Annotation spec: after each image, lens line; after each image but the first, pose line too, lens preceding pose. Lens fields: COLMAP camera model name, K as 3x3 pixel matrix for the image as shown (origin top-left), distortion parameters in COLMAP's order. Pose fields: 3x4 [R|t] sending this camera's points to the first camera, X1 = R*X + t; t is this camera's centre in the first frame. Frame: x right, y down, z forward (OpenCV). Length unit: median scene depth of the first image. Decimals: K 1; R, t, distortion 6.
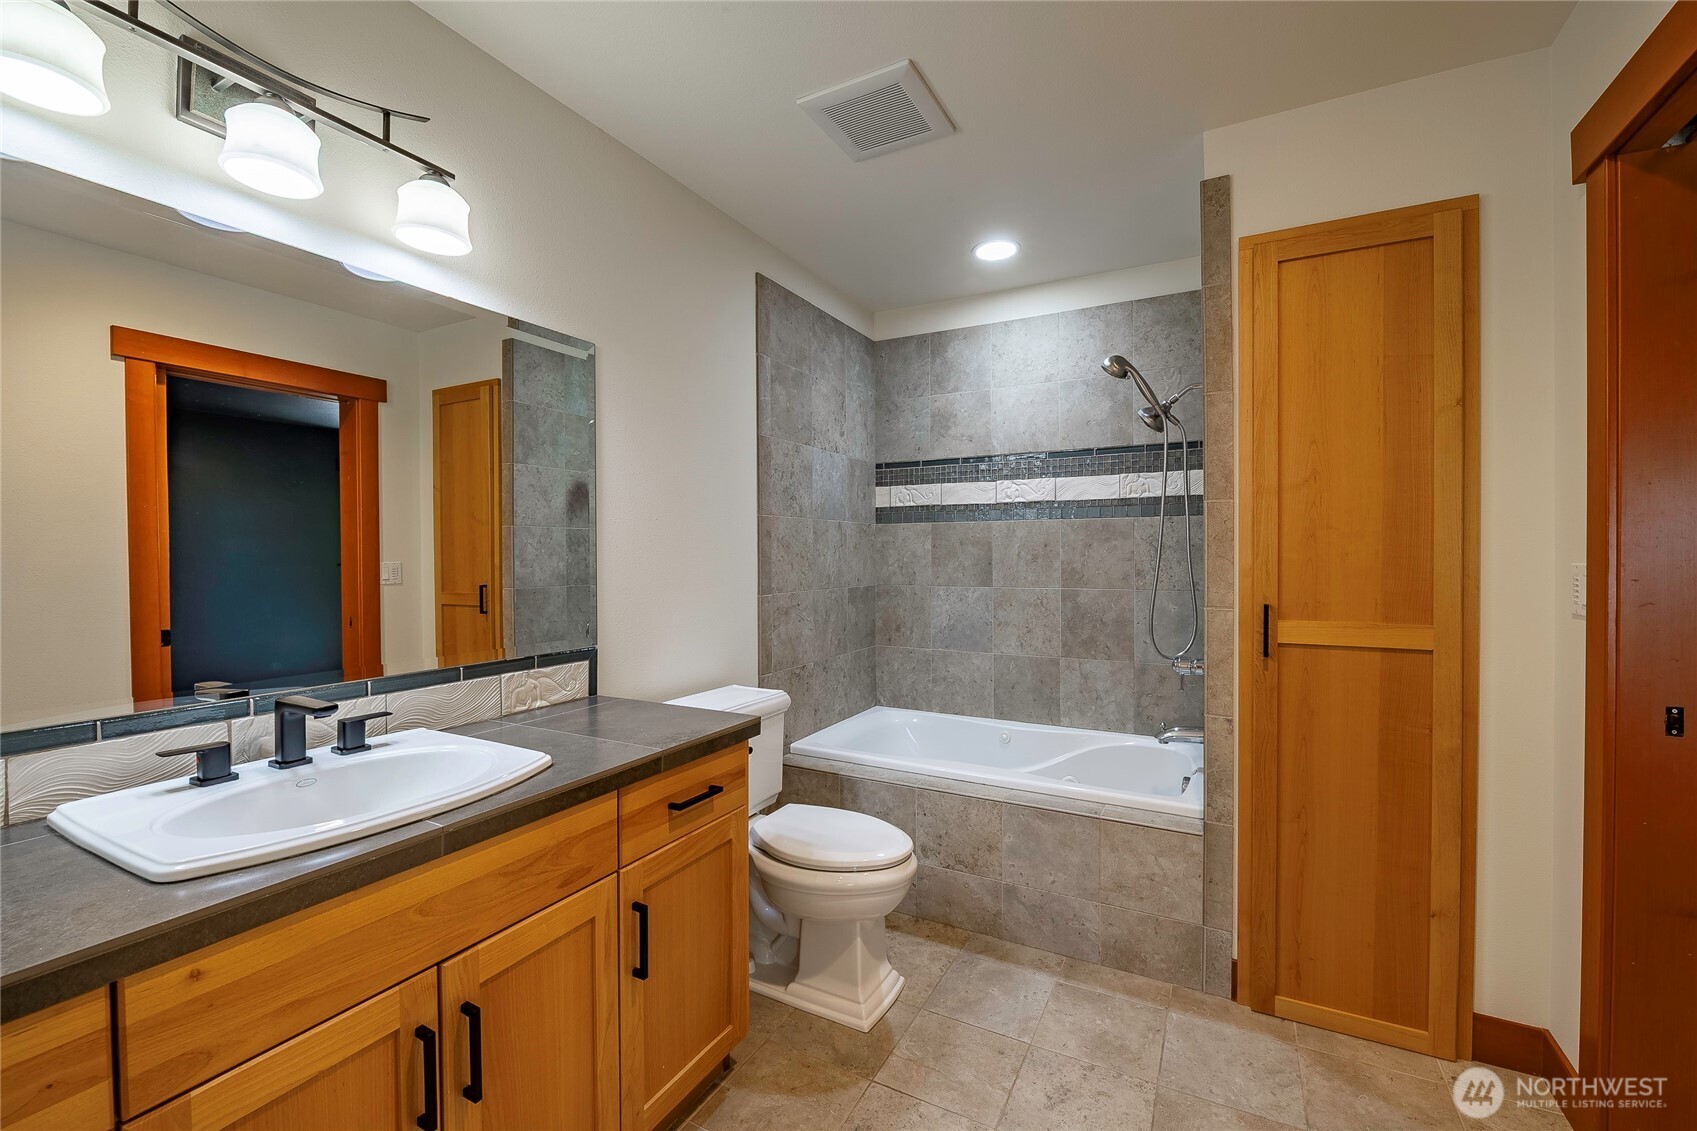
lens RADIAL K [[702.6, 0, 856.4], [0, 702.6, 562.8], [0, 0, 1]] dist [-0.003991, -0.003943]
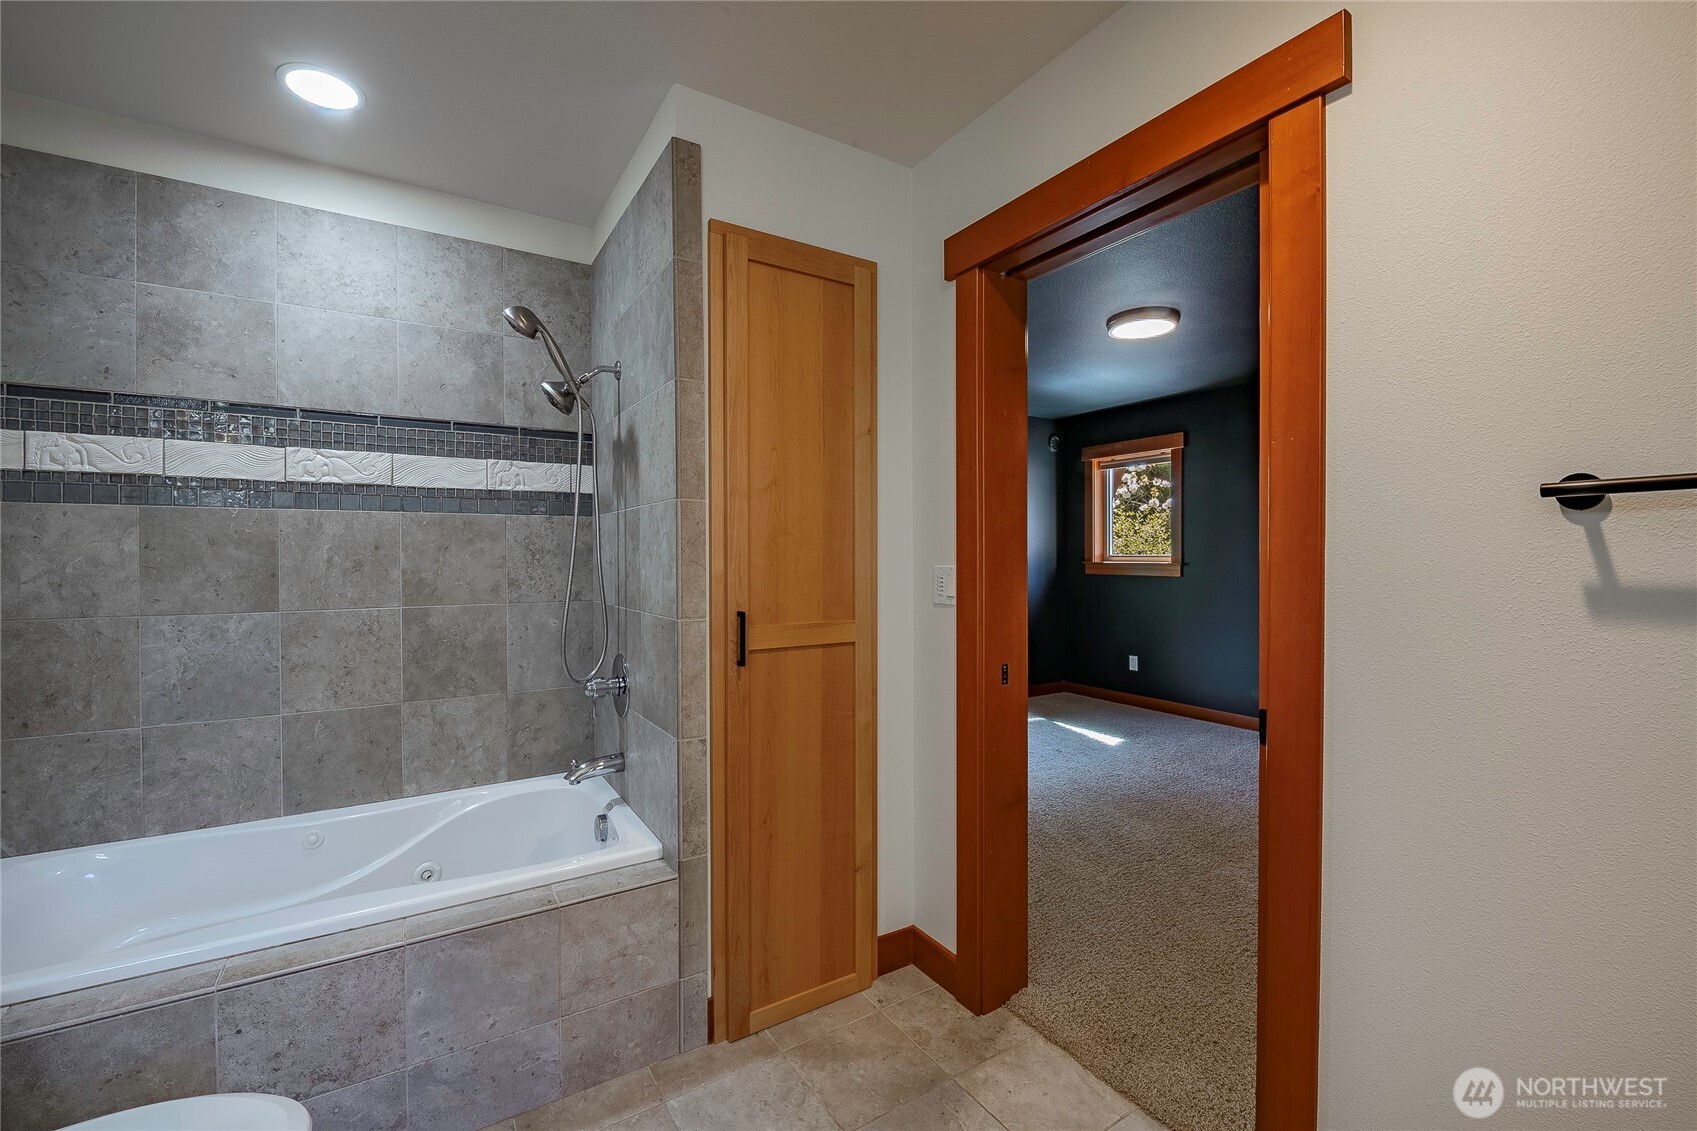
lens RADIAL K [[702.6, 0, 856.4], [0, 702.6, 562.8], [0, 0, 1]] dist [-0.003991, -0.003943]
pose [[0.492977, -0.005552, 0.870024, -0.114267], [0.012826, 0.999917, -0.000887, -0.002997], [-0.869948, 0.011596, 0.493008, 0.254941]]
